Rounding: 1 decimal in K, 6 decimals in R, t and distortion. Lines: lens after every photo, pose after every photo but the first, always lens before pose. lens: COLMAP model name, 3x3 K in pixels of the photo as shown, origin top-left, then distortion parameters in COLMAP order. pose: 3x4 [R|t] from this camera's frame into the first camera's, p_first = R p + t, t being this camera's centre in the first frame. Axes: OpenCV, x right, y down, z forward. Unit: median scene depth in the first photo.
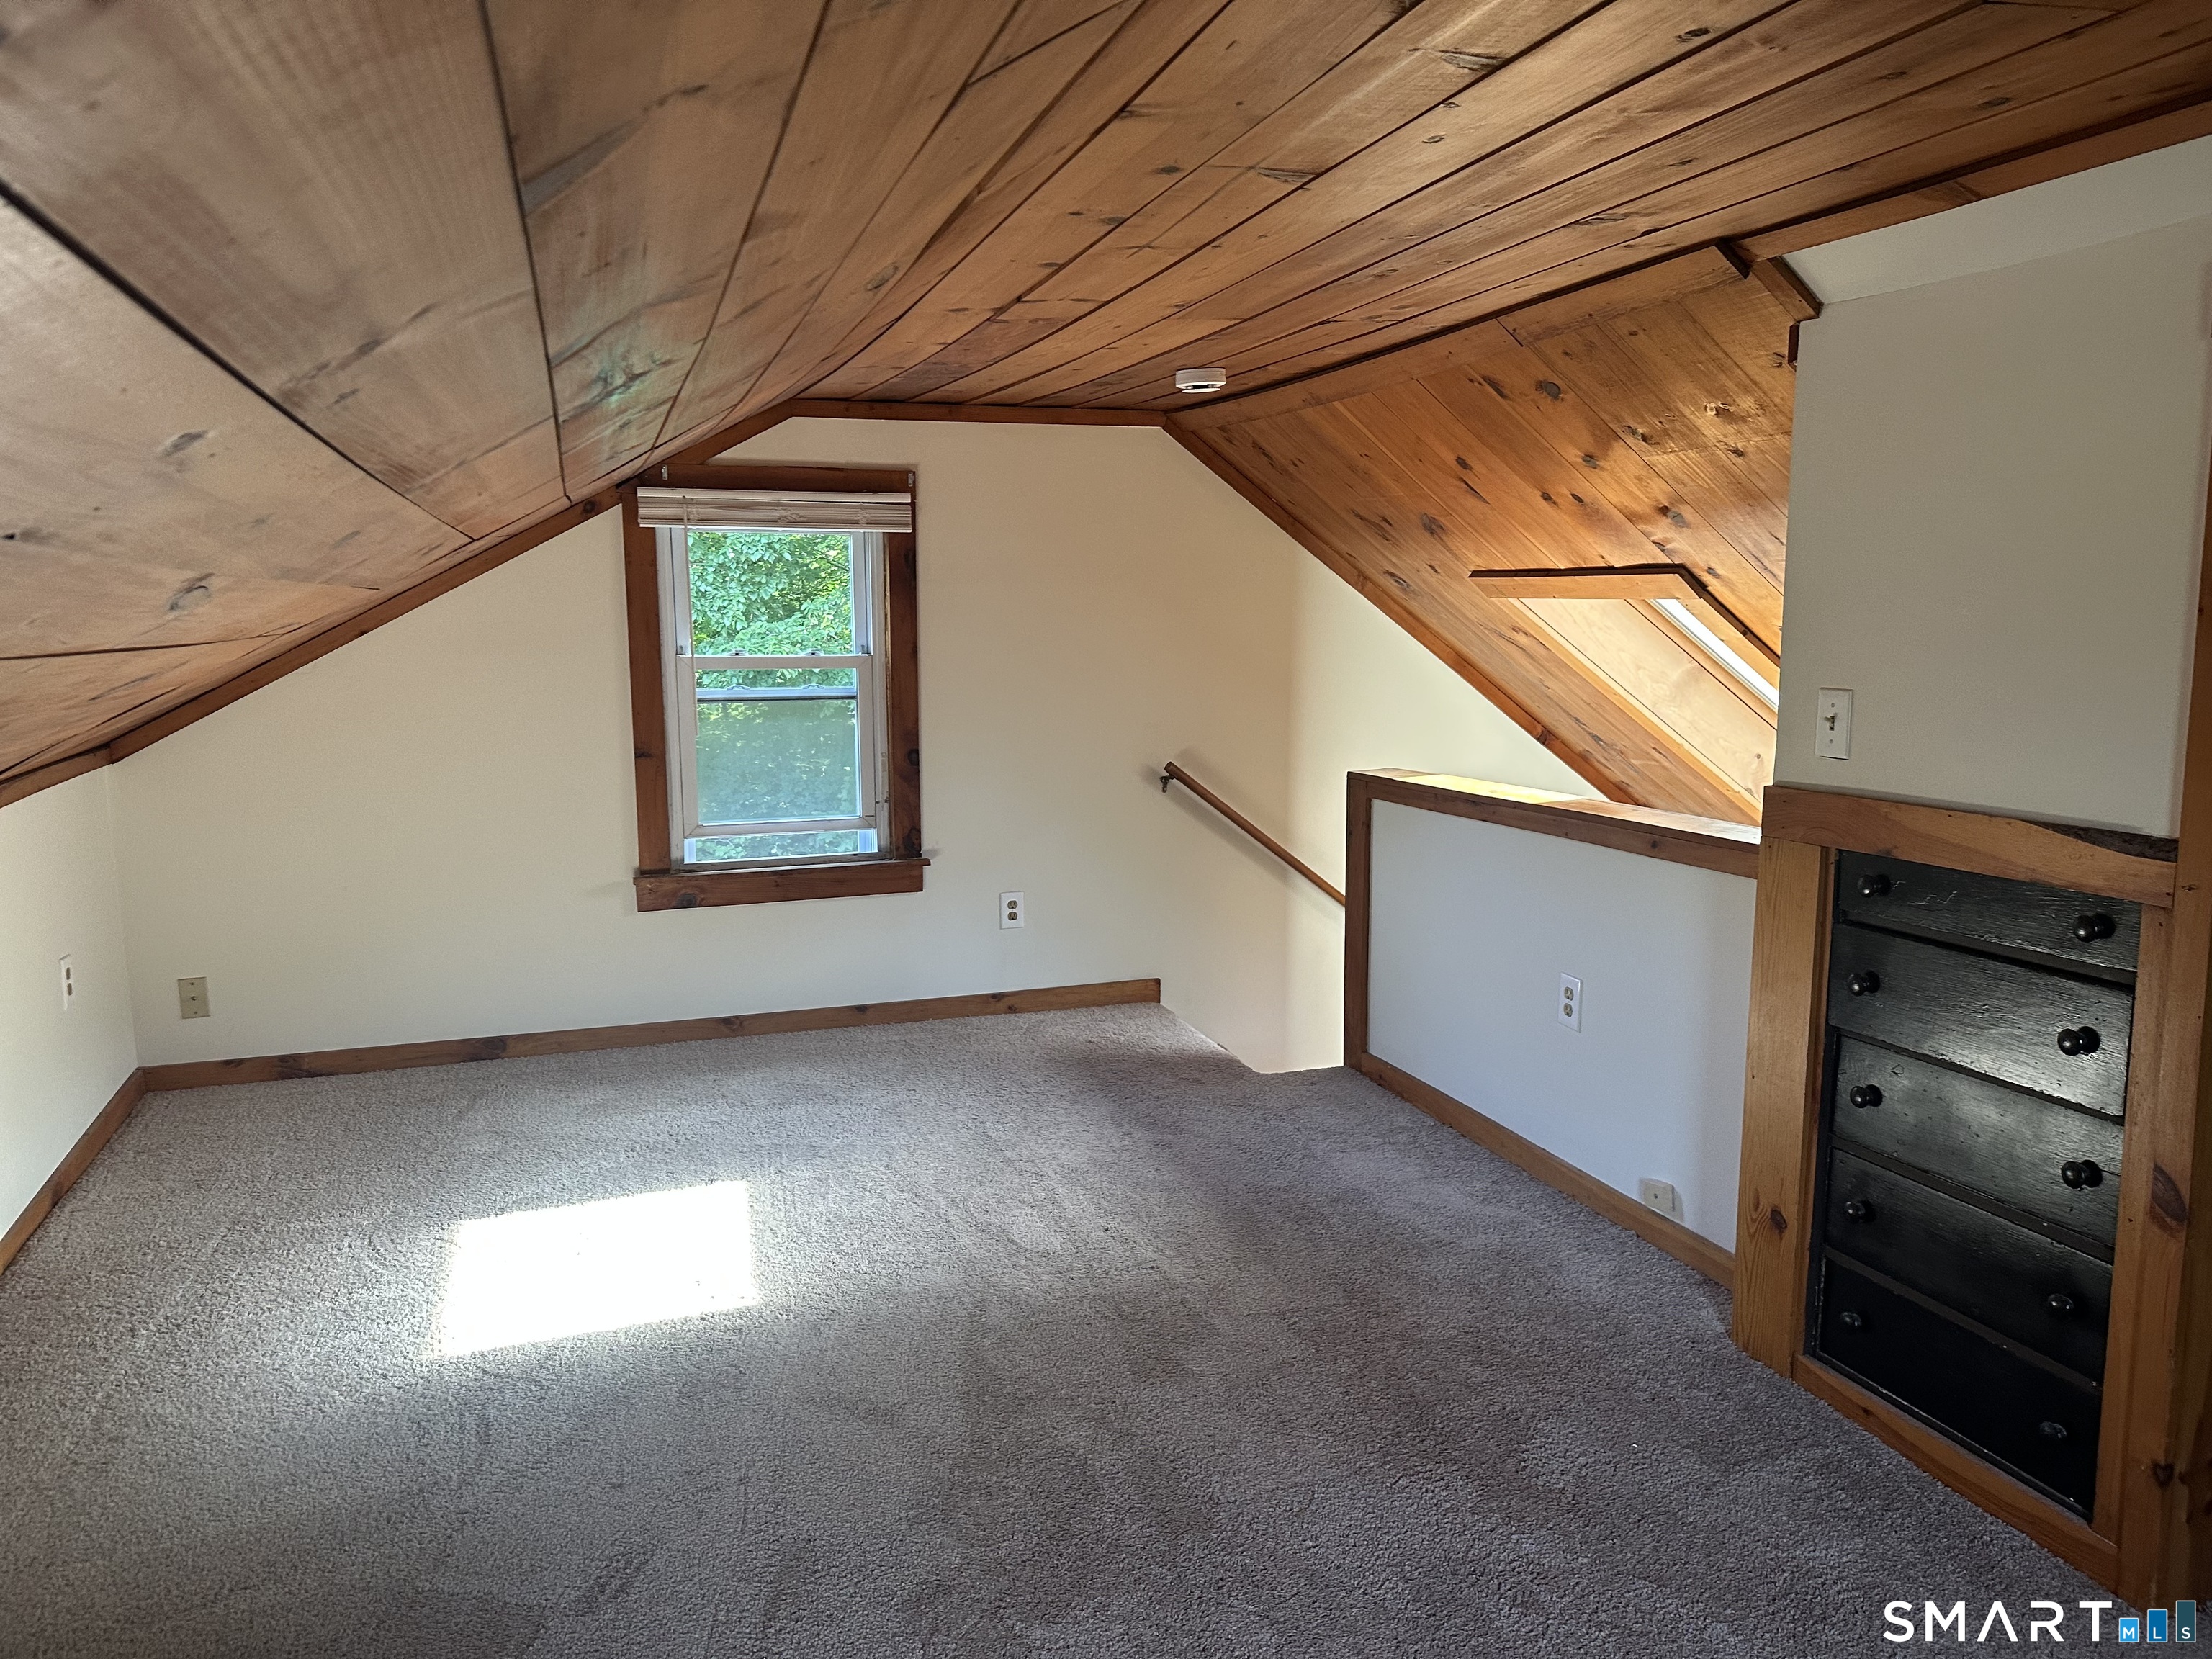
lens RADIAL K [[1555.8, 0, 1086.9], [0, 1555.8, 829.4], [0, 0, 1]] dist [0.169667, -0.280158]
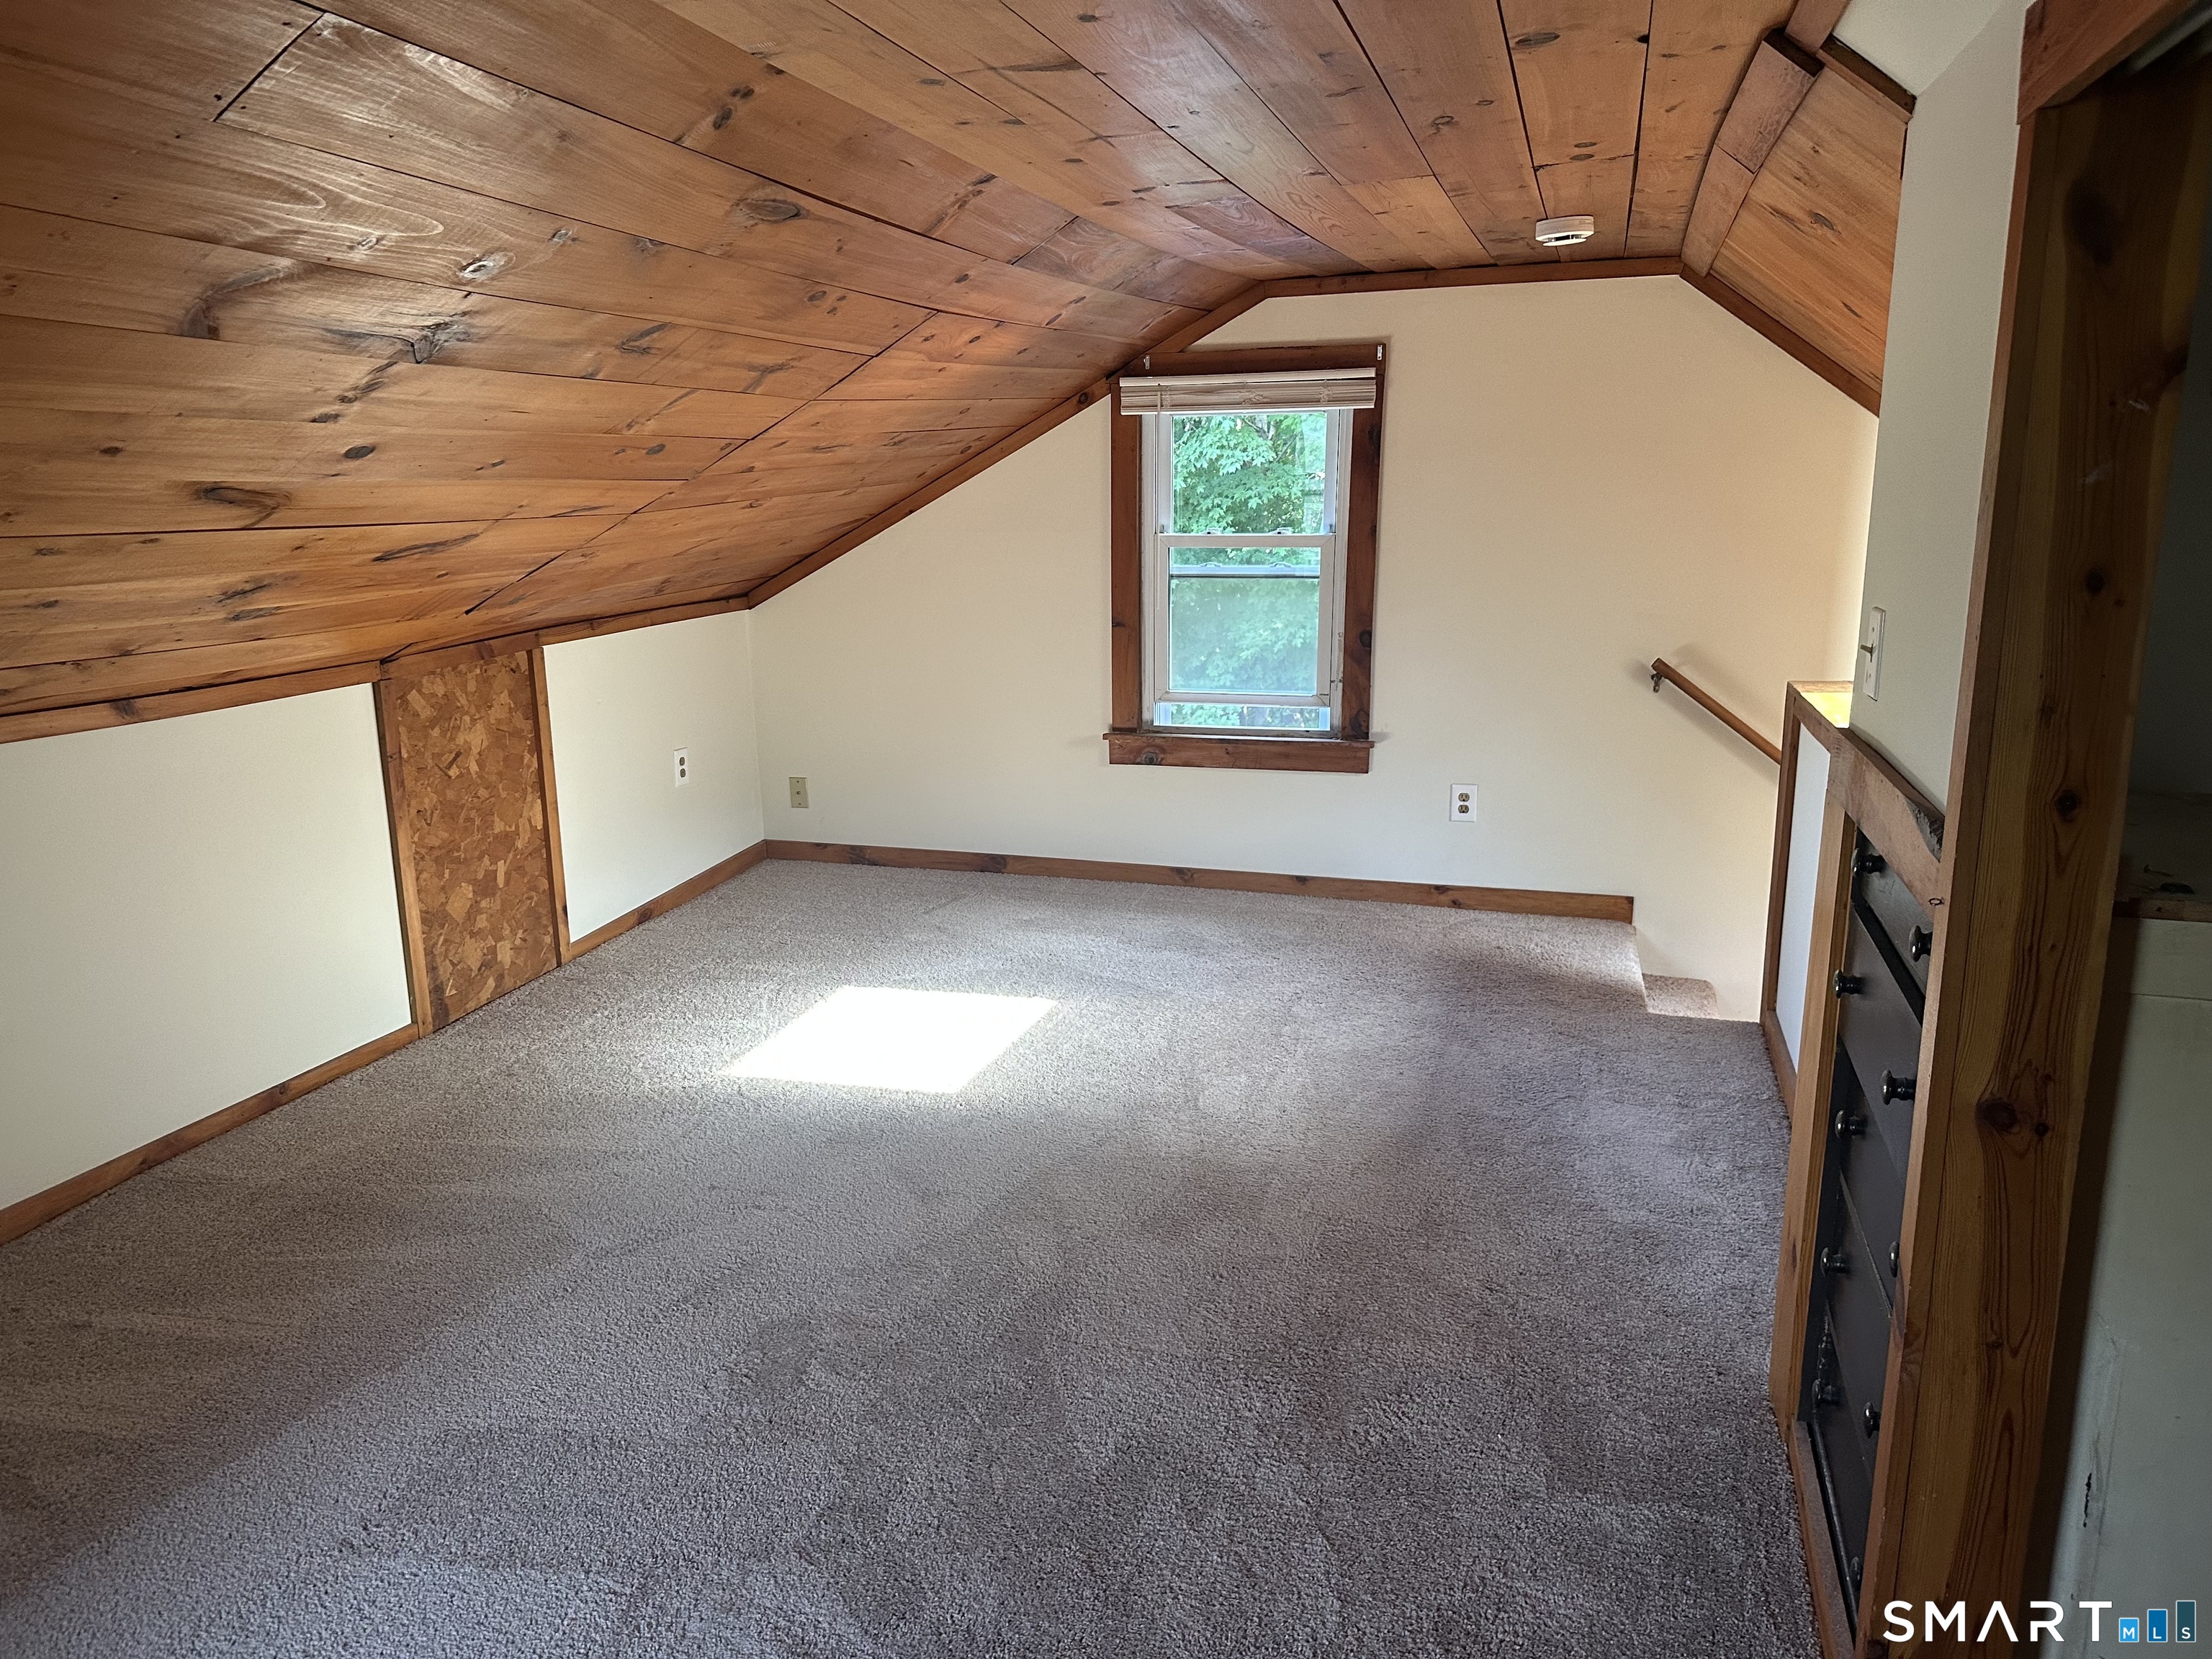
lens RADIAL K [[1555.8, 0, 1086.9], [0, 1555.8, 829.4], [0, 0, 1]] dist [0.169667, -0.280158]
pose [[0.814093, 0.125576, -0.566995, 0.345771], [-0.078721, 0.991192, 0.106497, -0.018869], [0.575375, -0.042063, 0.816808, 0.075103]]
